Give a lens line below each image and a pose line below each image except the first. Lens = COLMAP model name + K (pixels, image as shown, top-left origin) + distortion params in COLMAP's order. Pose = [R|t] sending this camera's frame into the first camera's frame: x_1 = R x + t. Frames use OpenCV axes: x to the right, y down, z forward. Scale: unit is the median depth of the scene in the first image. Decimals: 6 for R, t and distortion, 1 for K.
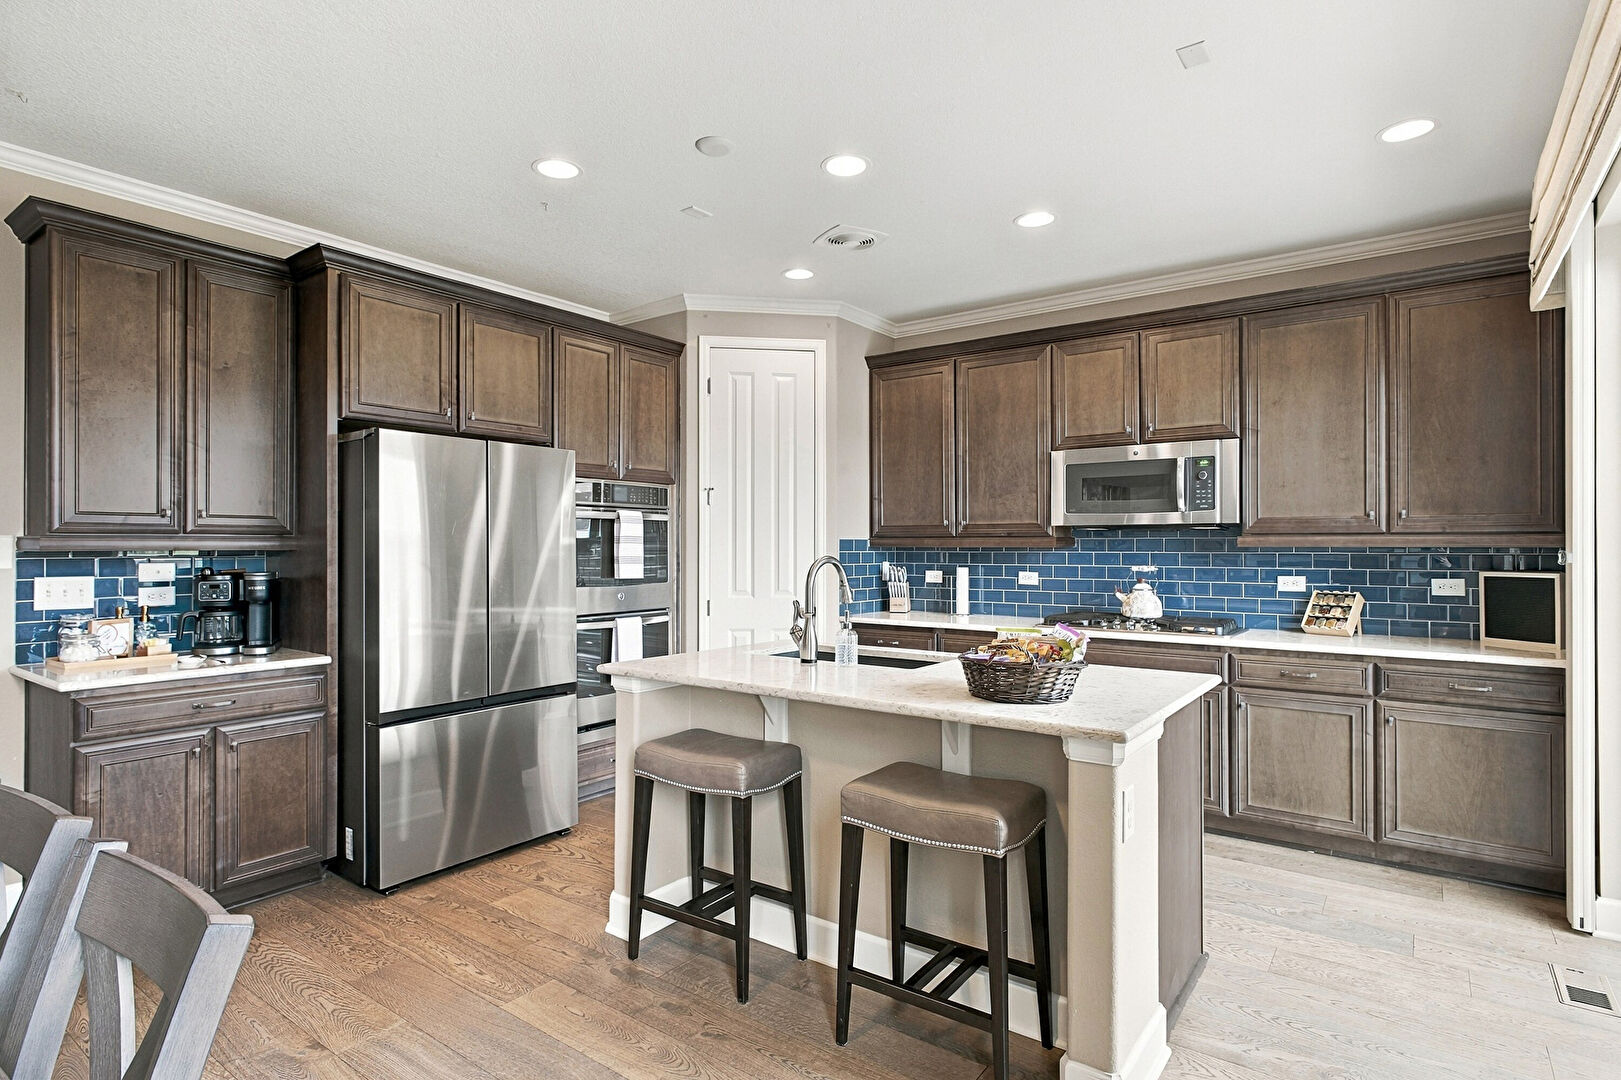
lens RADIAL K [[833.6, 0, 810.5], [0, 833.6, 540.0], [0, 0, 1]] dist [-0.001723, -0.000210]
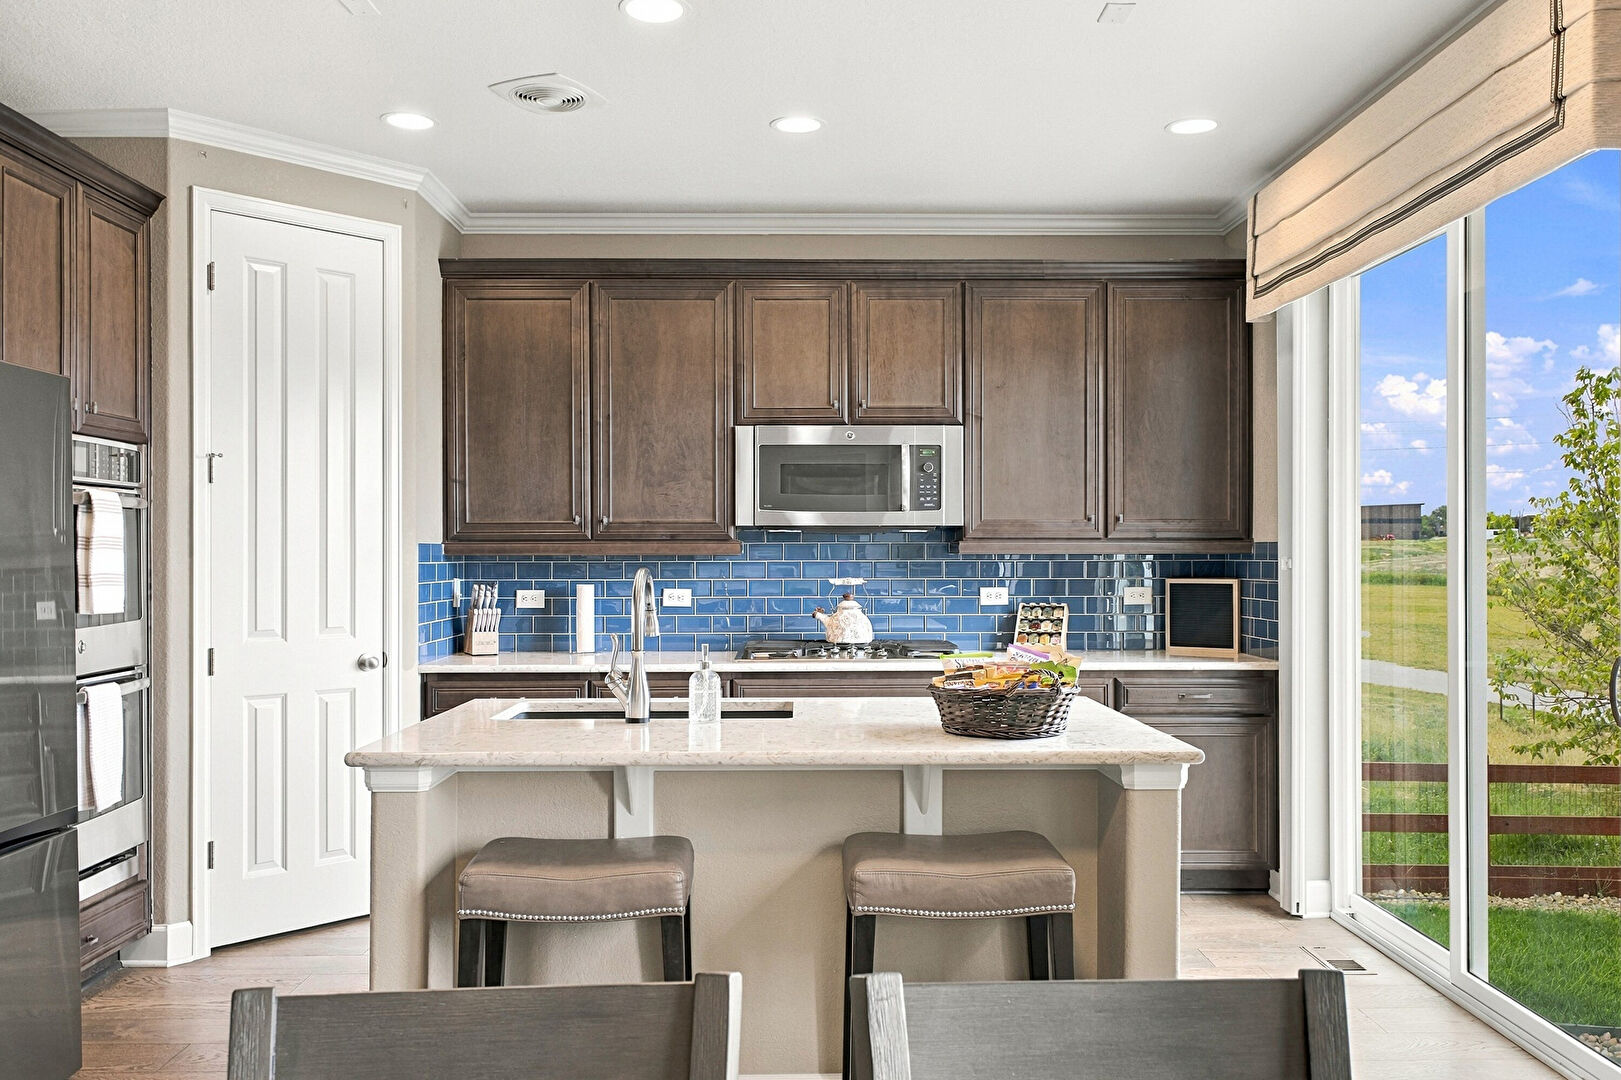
lens RADIAL K [[1286.5, 0, 810.5], [0, 1286.5, 540.0], [0, 0, 1]] dist [0.006950, 0.003695]
pose [[0.798973, 0.004848, 0.601348, -0.374936], [-0.002356, 0.999985, -0.004931, 0.001154], [-0.601363, 0.002523, 0.798972, 0.045171]]
